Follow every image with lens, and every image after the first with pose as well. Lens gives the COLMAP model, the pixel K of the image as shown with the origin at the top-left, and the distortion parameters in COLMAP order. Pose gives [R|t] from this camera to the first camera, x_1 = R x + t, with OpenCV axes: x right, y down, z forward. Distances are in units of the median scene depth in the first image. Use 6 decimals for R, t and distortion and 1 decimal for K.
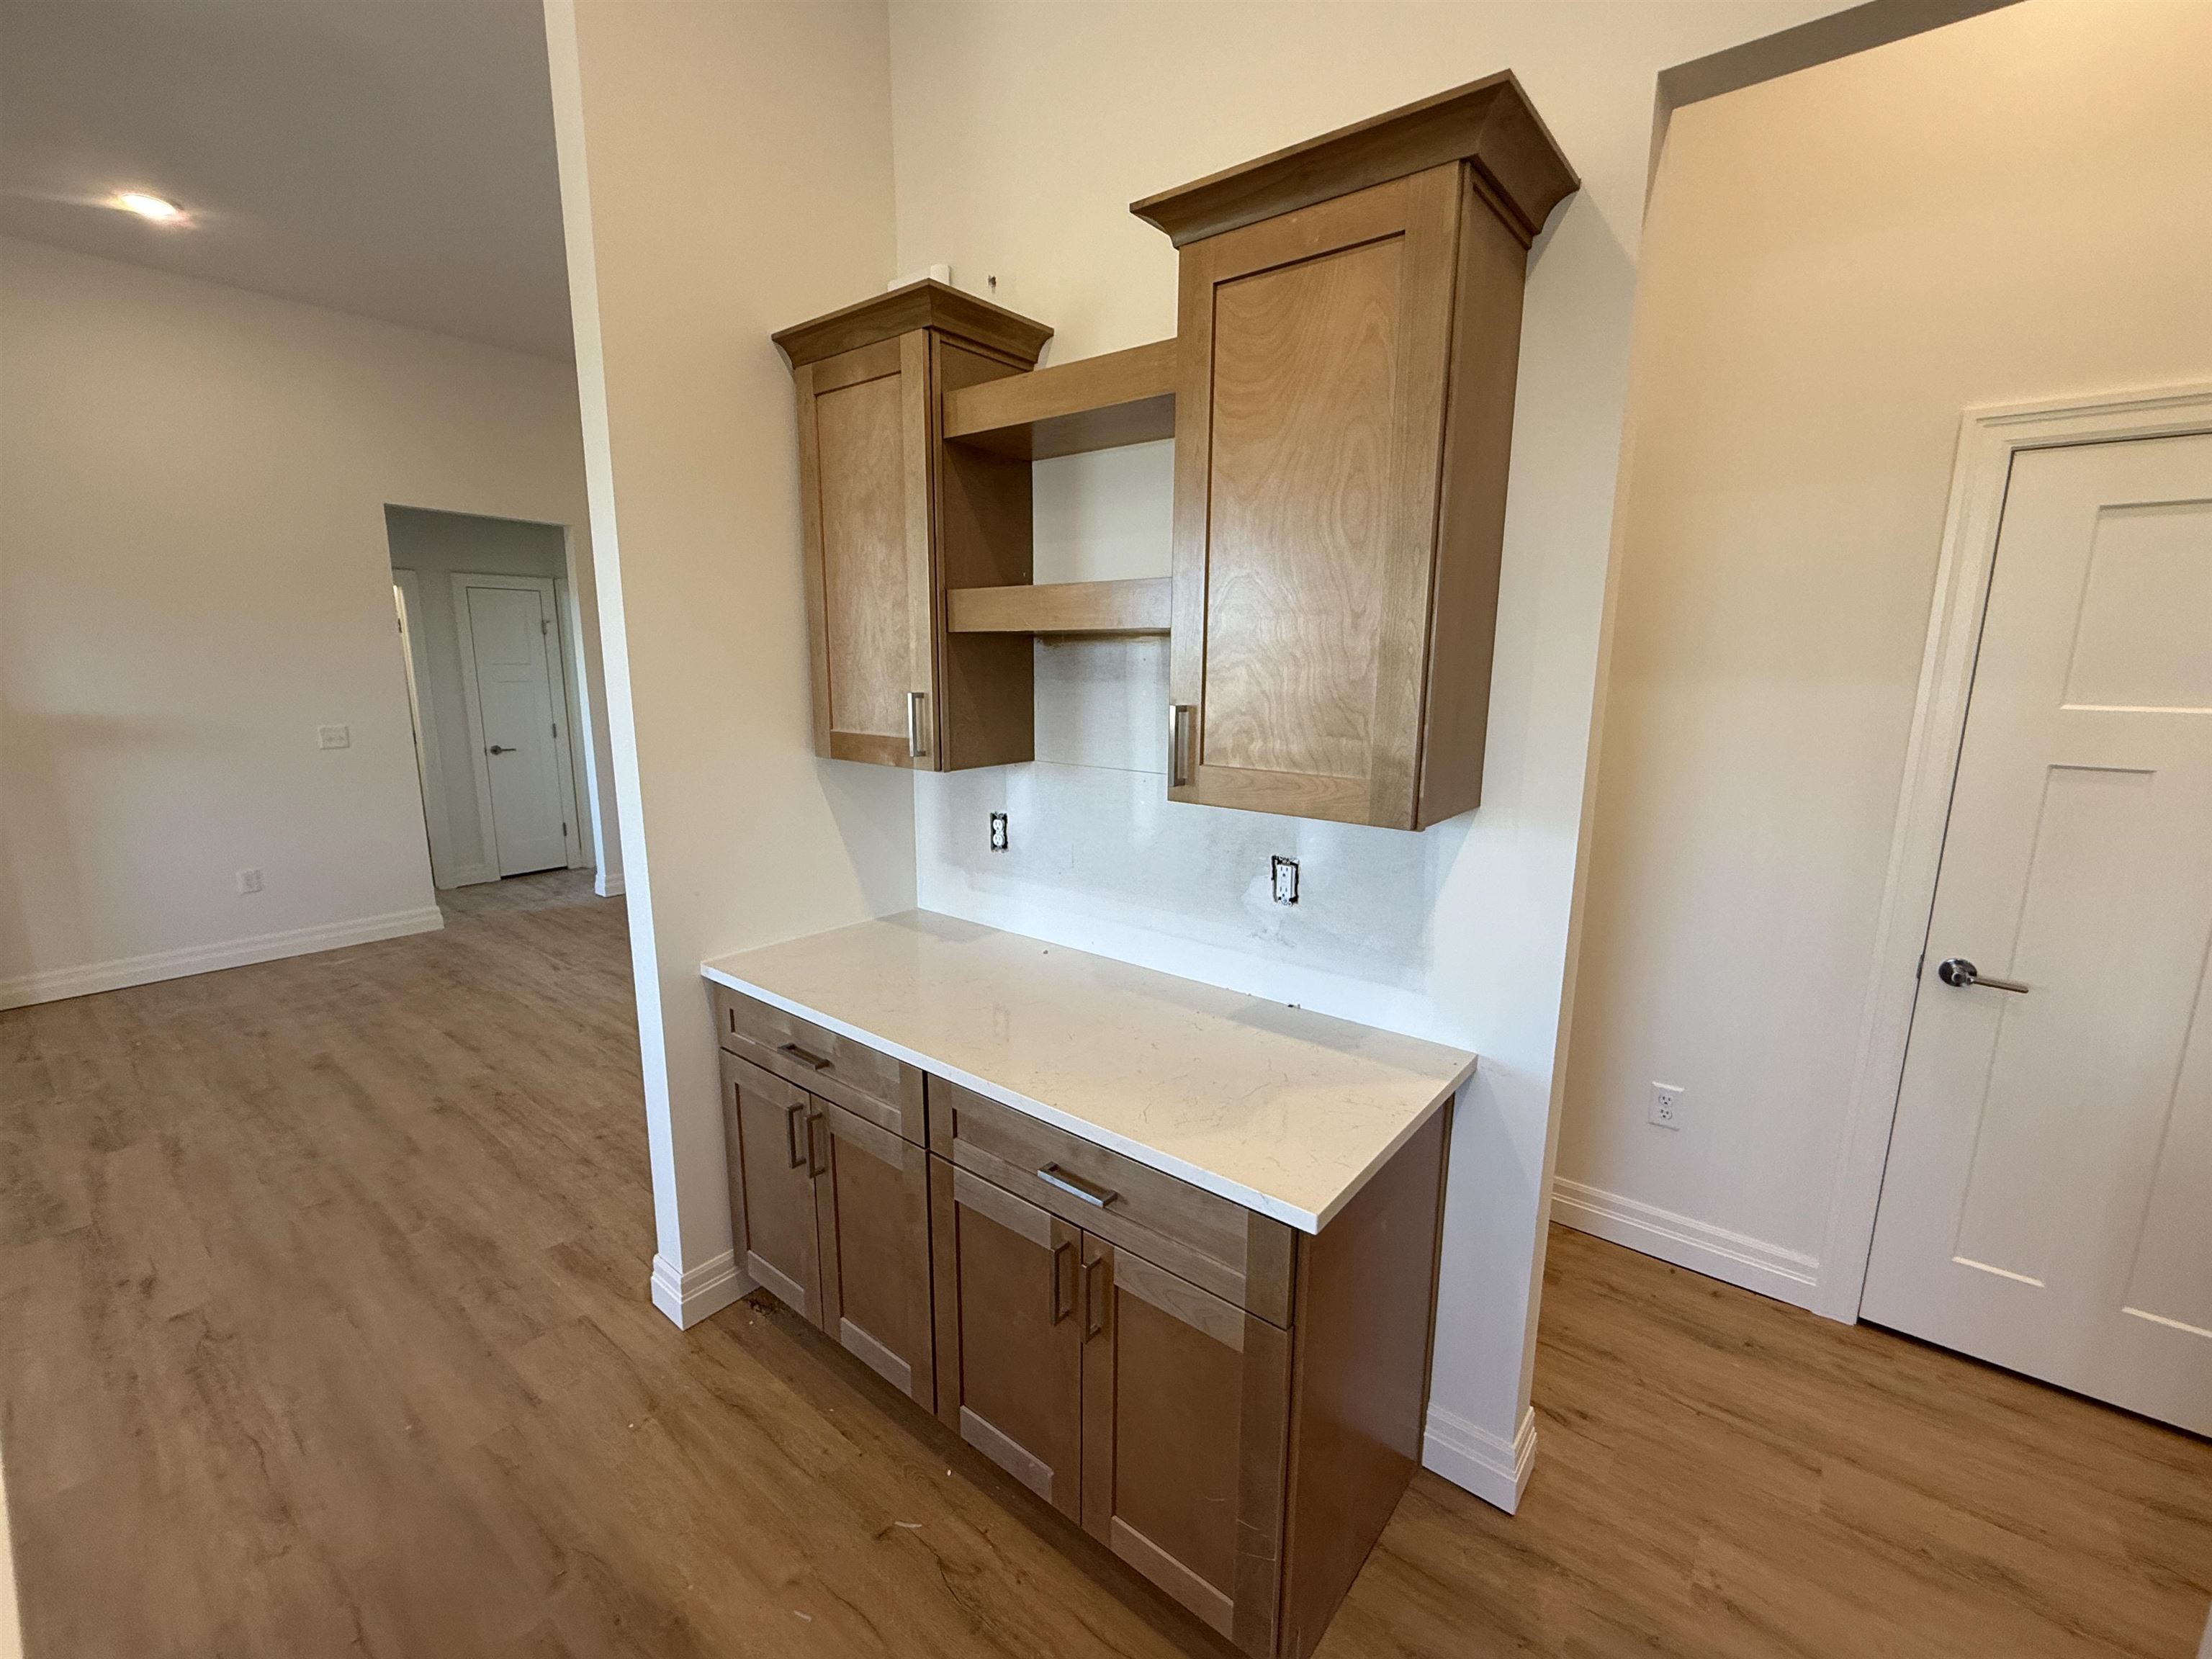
lens RADIAL K [[926.4, 0, 1111.2], [0, 926.4, 835.9], [0, 0, 1]] dist [-0.001077, -0.000269]
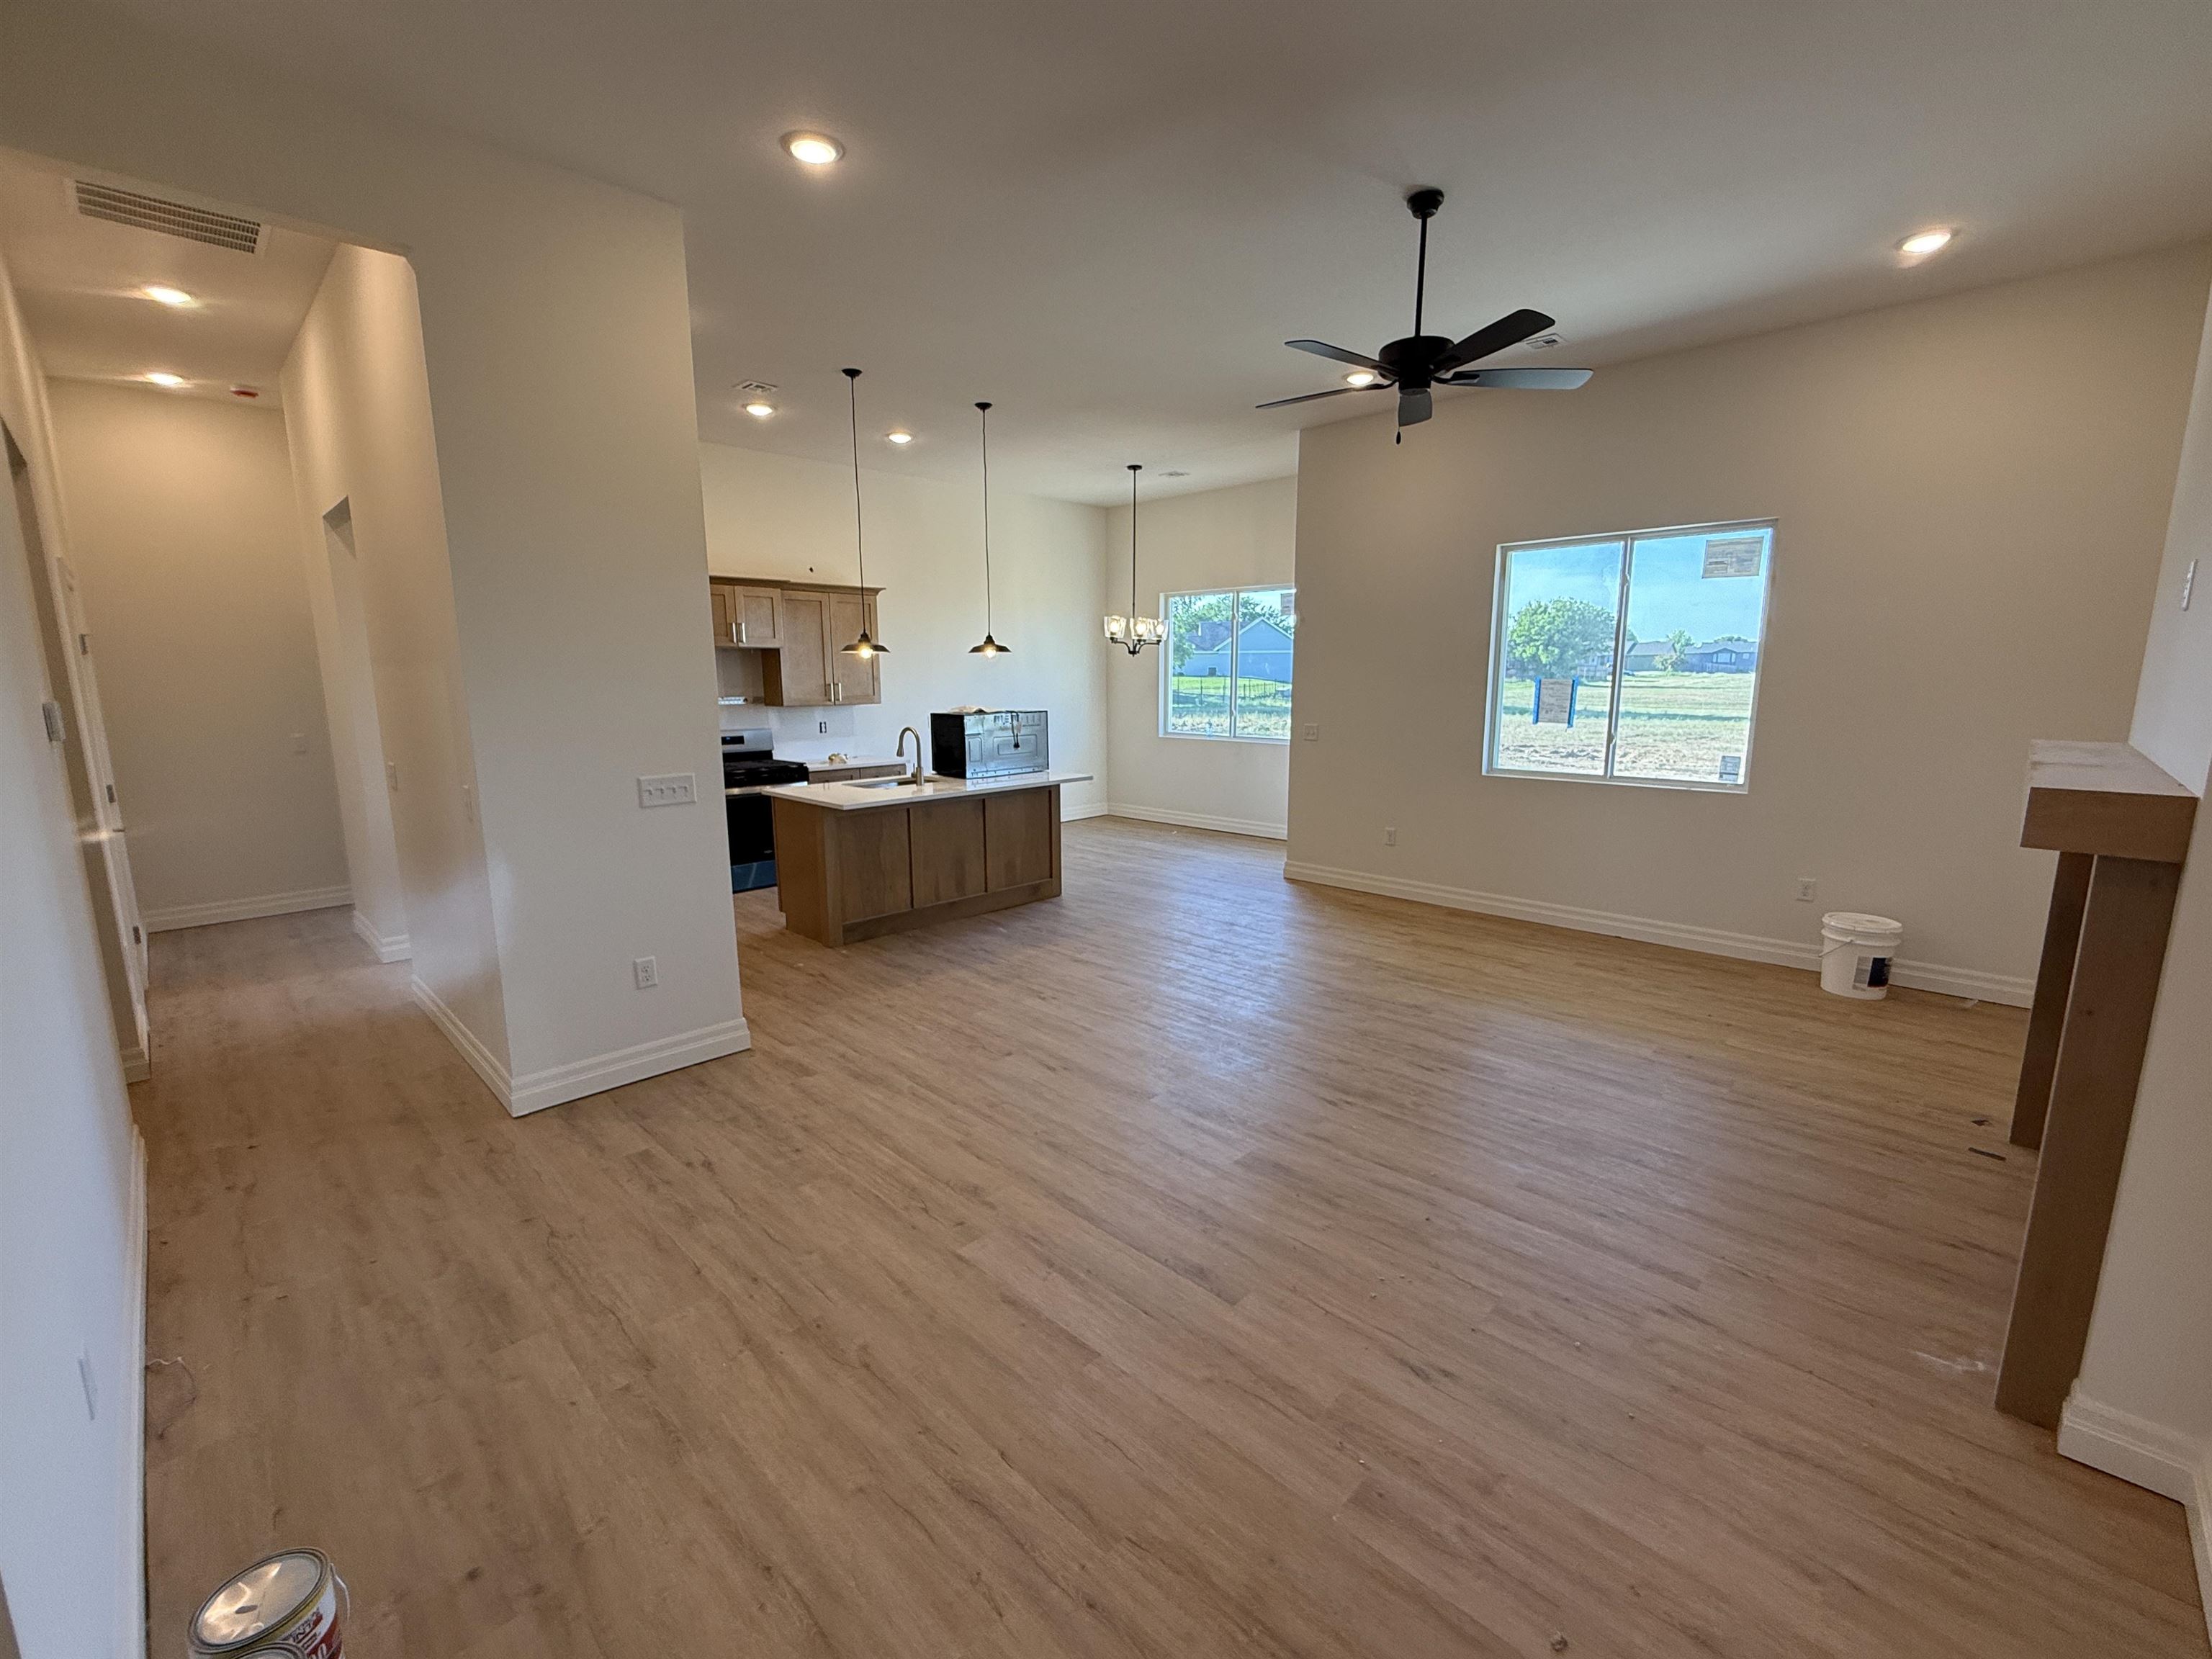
lens RADIAL K [[929.9, 0, 1103.6], [0, 929.9, 837.7], [0, 0, 1]] dist [-0.000501, 0.000180]
pose [[-0.994710, -0.018573, 0.101028, -0.977367], [0.019252, 0.932381, 0.360965, -0.356655], [-0.100900, 0.361001, -0.927091, 1.777865]]
